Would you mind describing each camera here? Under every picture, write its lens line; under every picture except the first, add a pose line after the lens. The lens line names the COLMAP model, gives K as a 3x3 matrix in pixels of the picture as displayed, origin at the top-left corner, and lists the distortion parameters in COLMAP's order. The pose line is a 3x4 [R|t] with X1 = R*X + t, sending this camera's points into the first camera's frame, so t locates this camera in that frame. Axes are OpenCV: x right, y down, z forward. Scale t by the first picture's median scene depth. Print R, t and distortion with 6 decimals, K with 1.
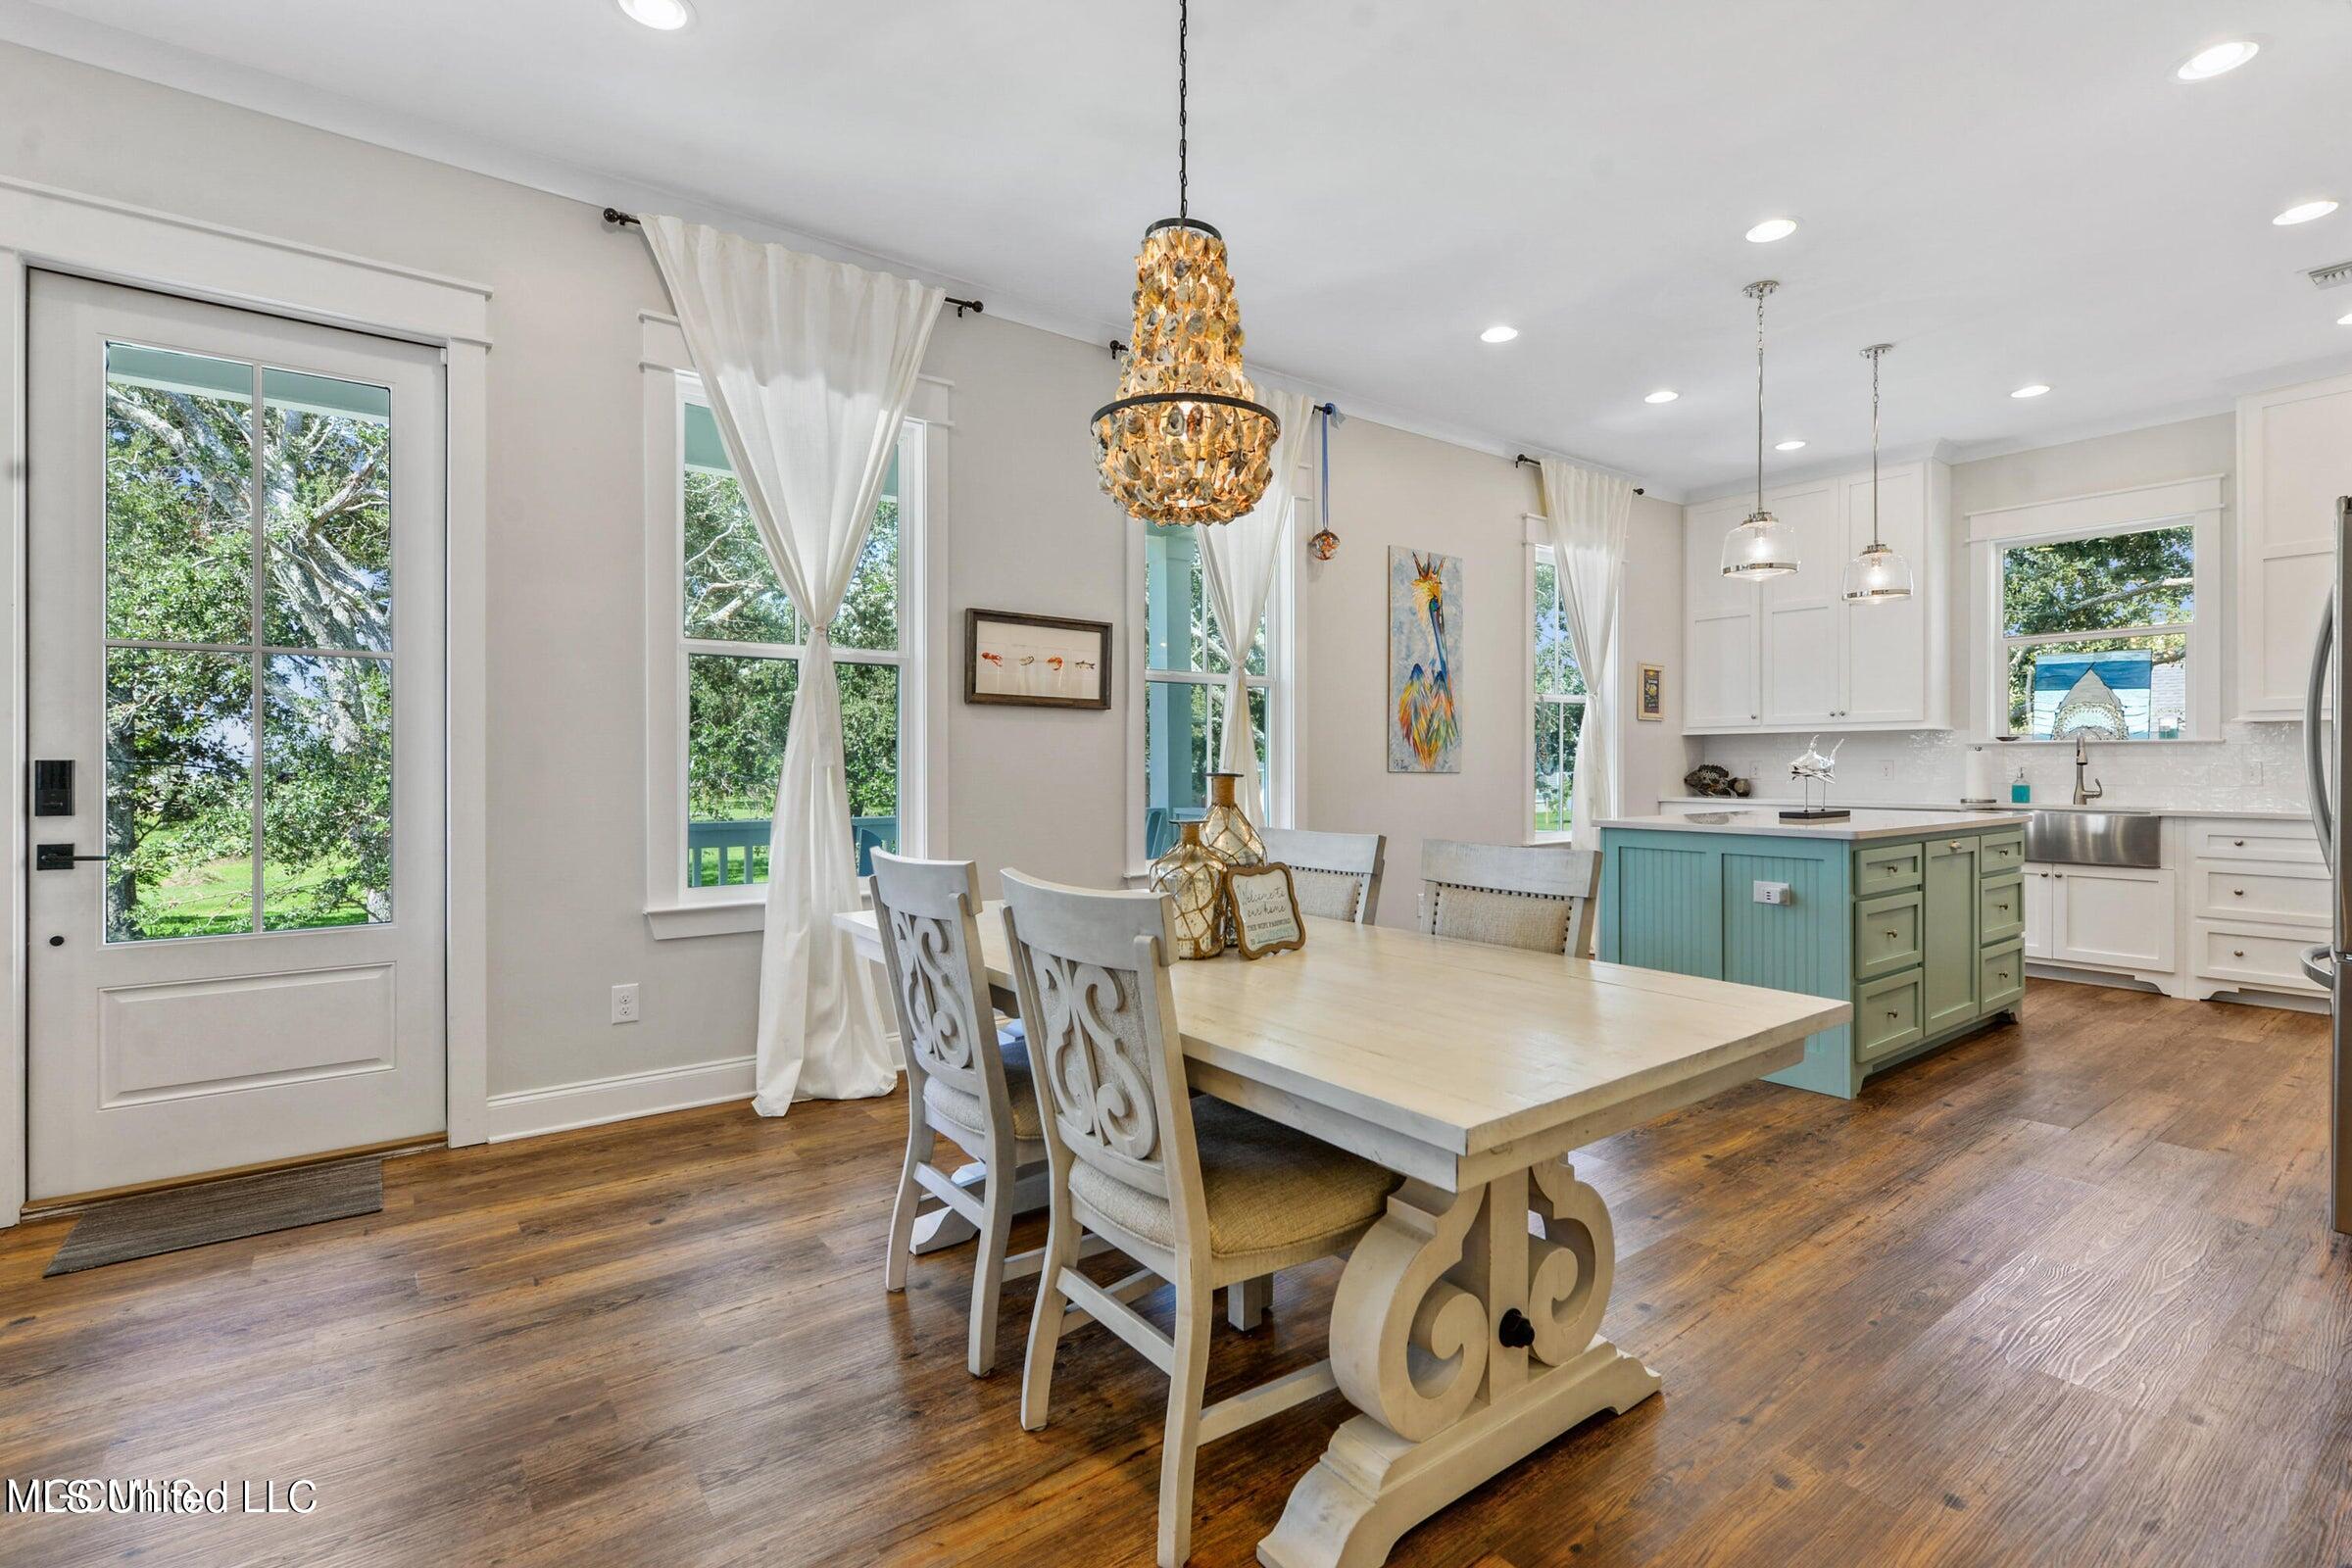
lens RADIAL K [[1068.6, 0, 1174.0], [0, 1068.6, 774.6], [0, 0, 1]] dist [0.001768, -0.000100]
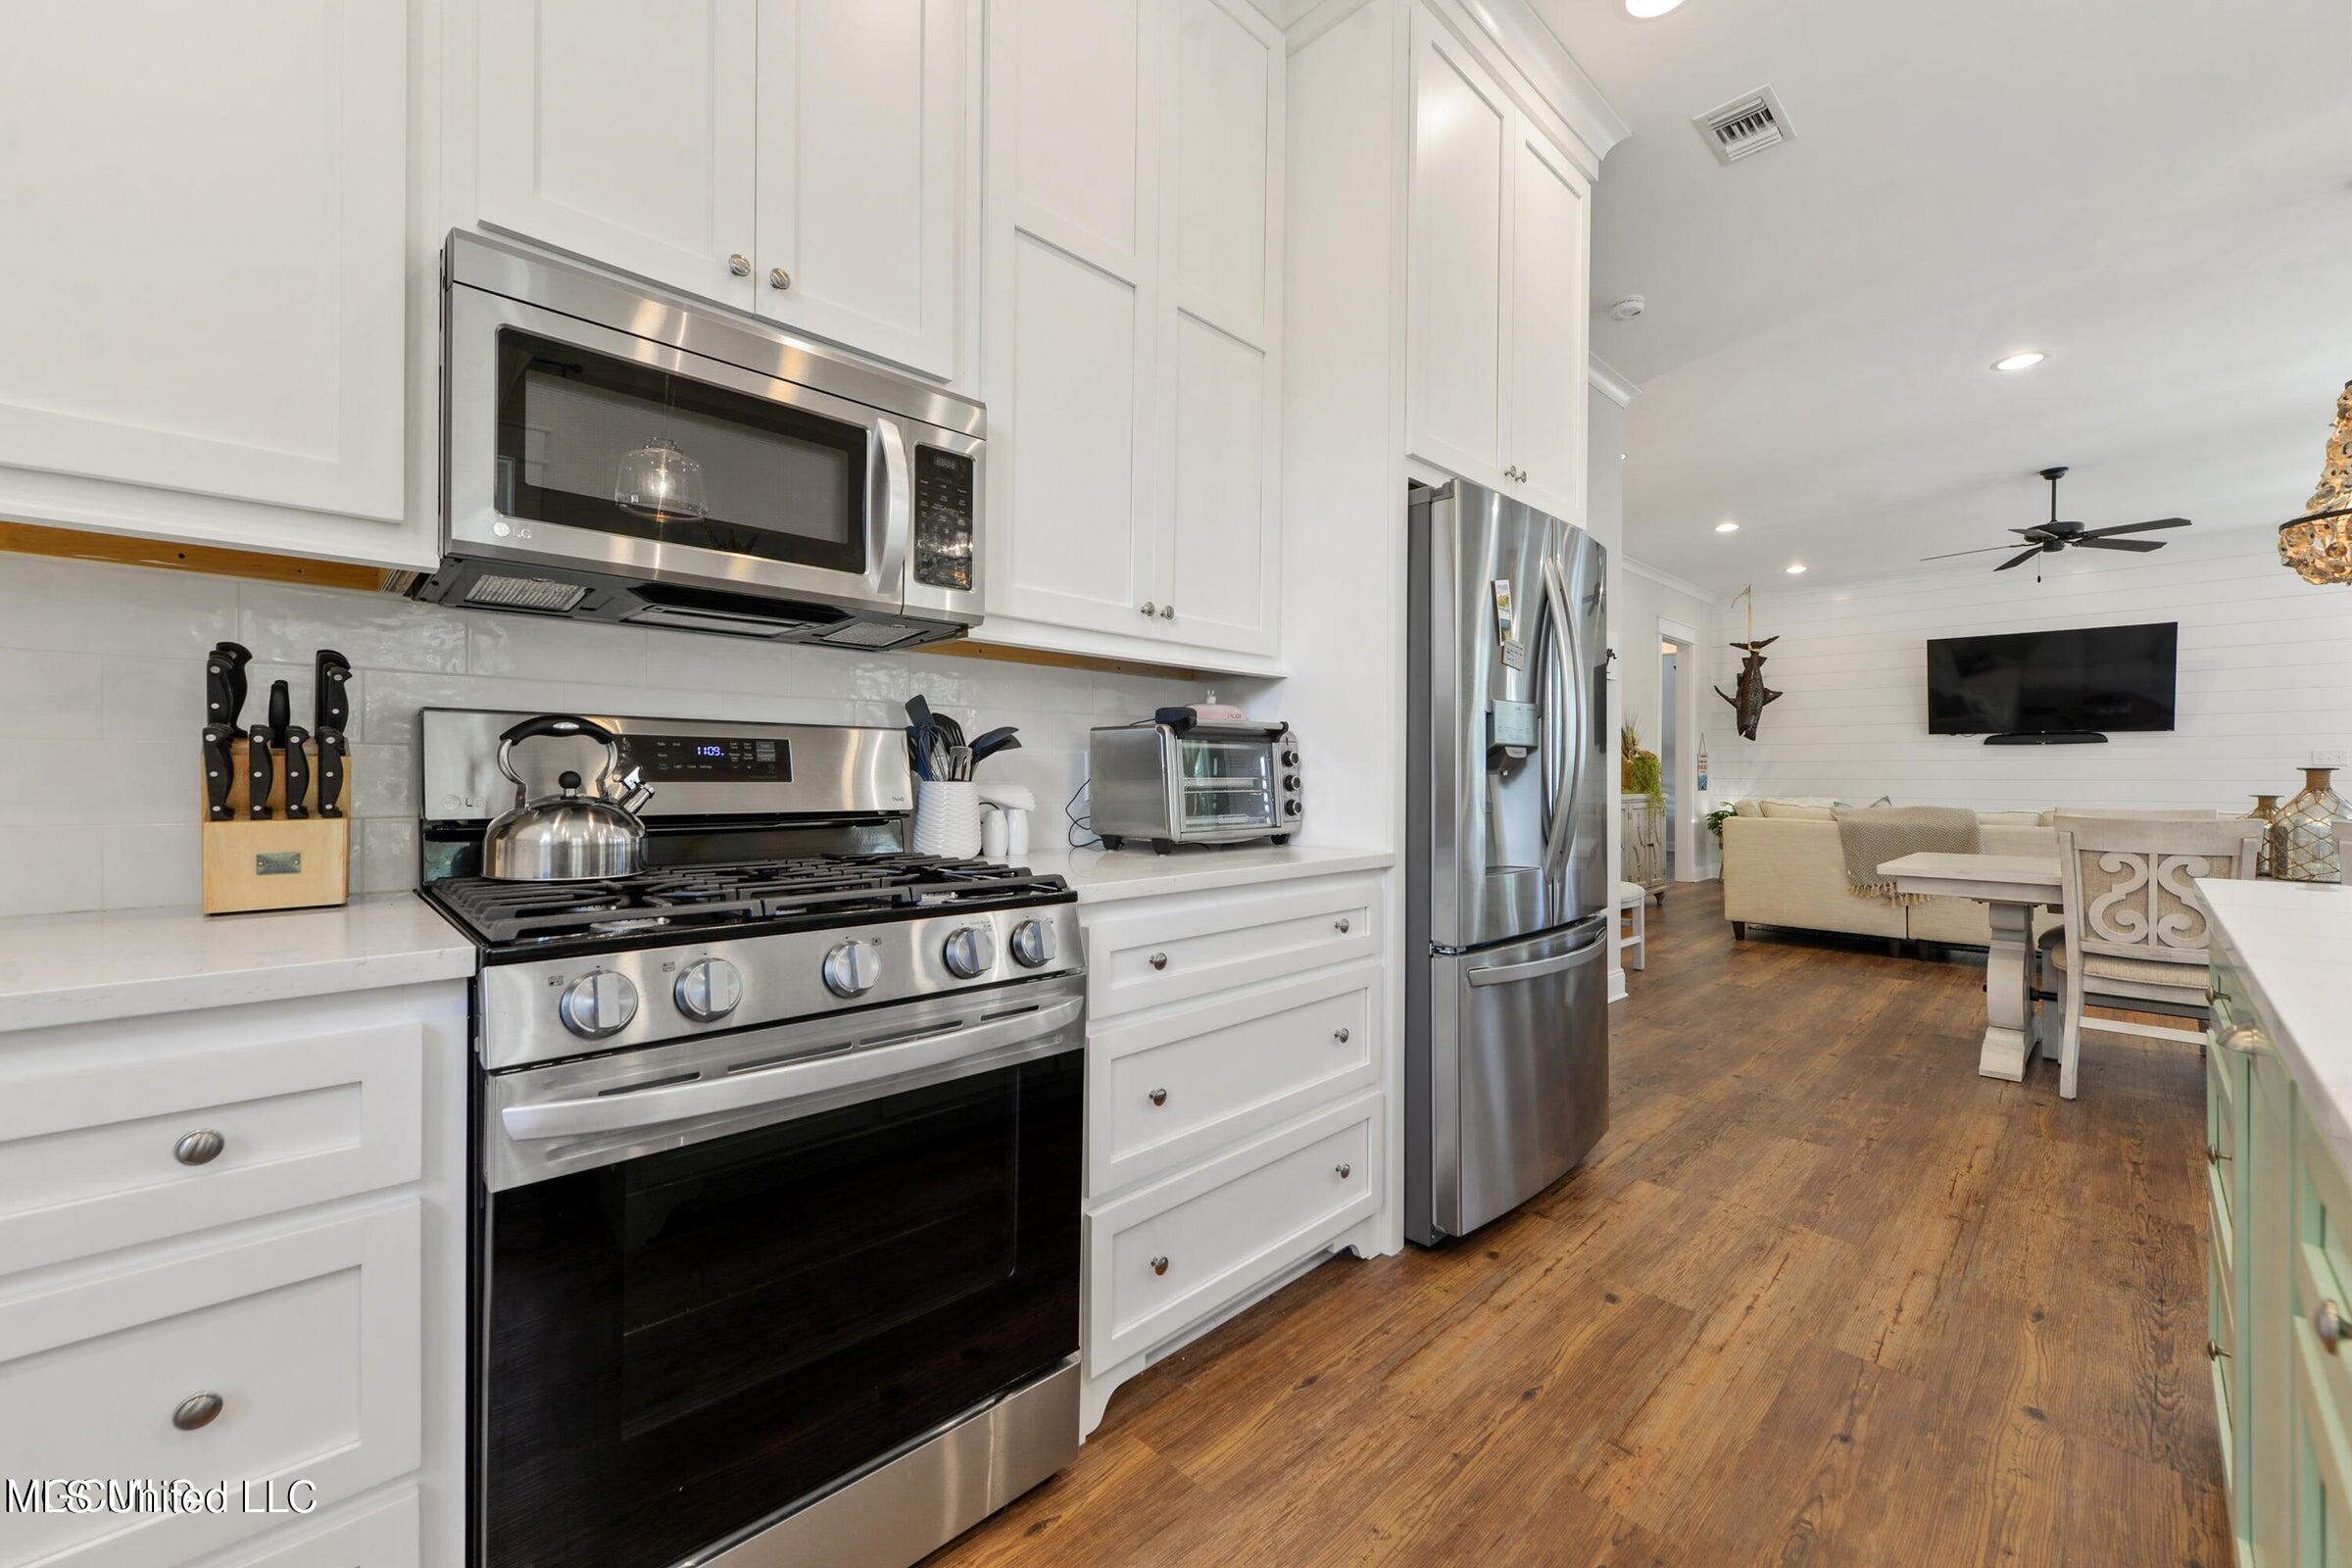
lens RADIAL K [[924.4, 0, 1168.2], [0, 924.4, 772.0], [0, 0, 1]] dist [0.000522, -0.000089]
pose [[-0.992847, -0.002526, -0.119367, 0.705047], [-0.003145, 0.999983, 0.004995, 0.000250], [0.119352, 0.005334, -0.992838, 0.822830]]
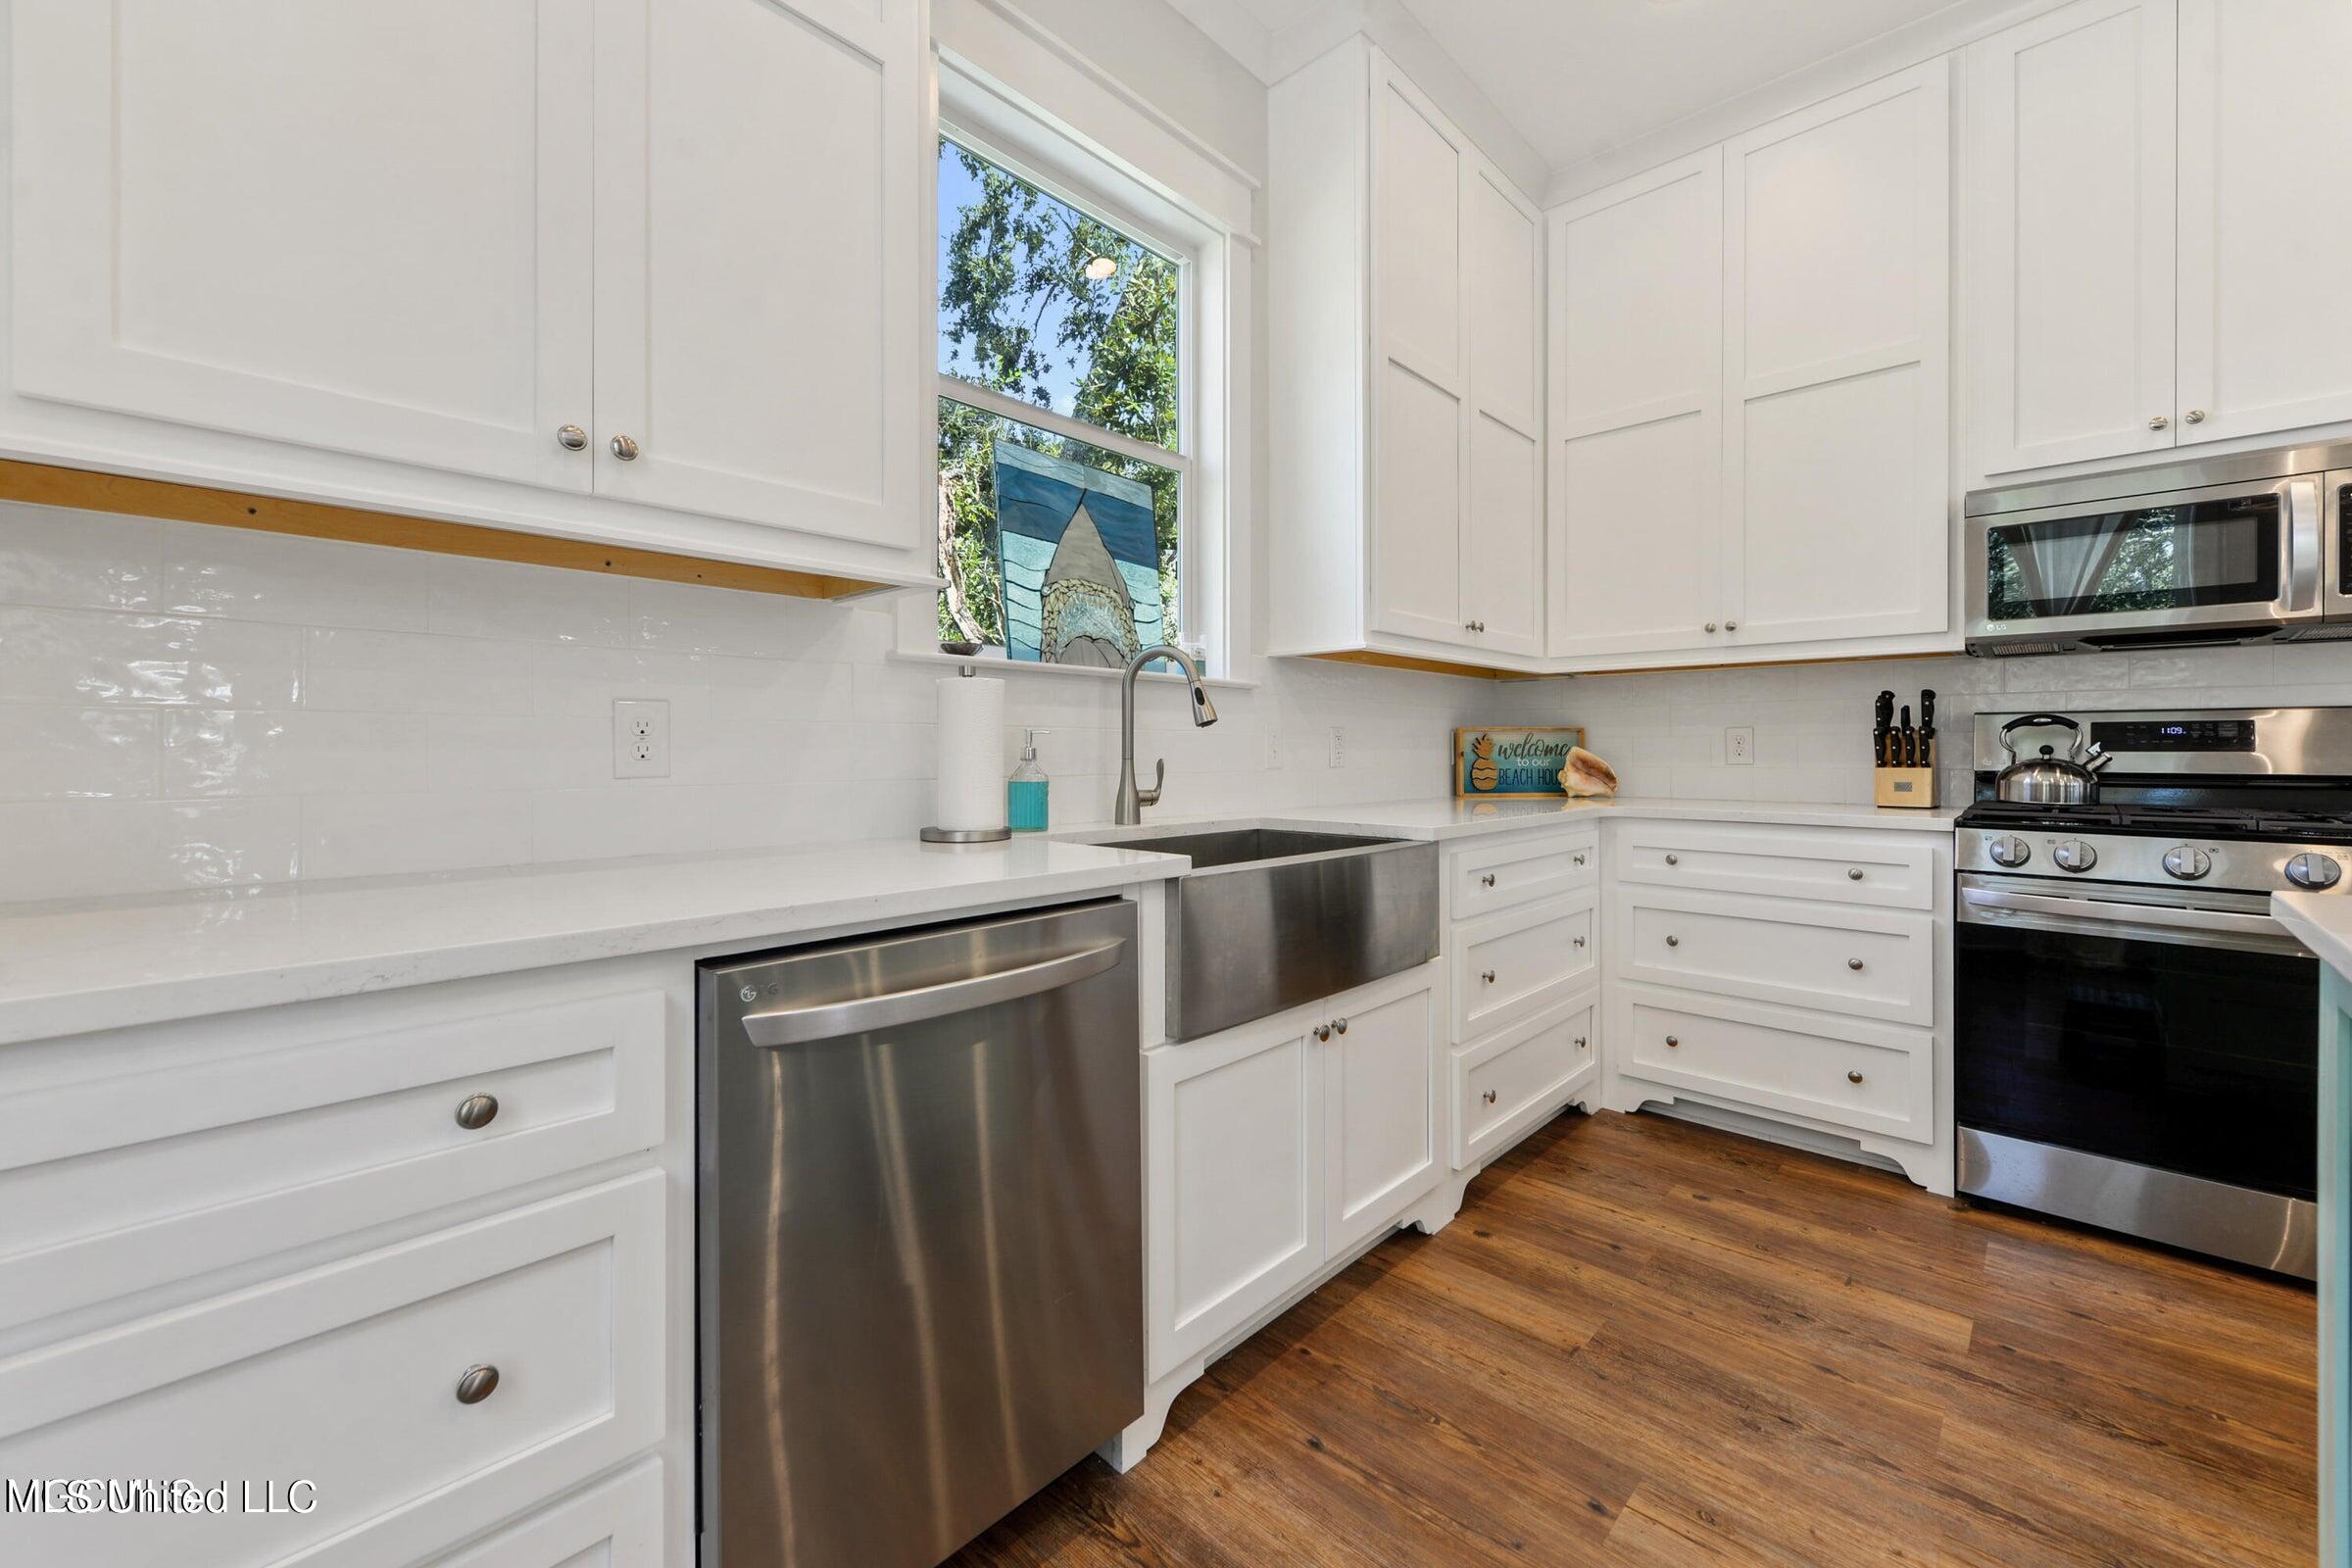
lens RADIAL K [[928.0, 0, 1171.0], [0, 928.0, 748.7], [0, 0, 1]] dist [0.000365, -0.000206]
pose [[-0.160110, 0.001844, 0.987097, 0.486716], [0.009941, 0.999951, -0.000256, -0.000500], [-0.987049, 0.009772, -0.160120, 1.023477]]
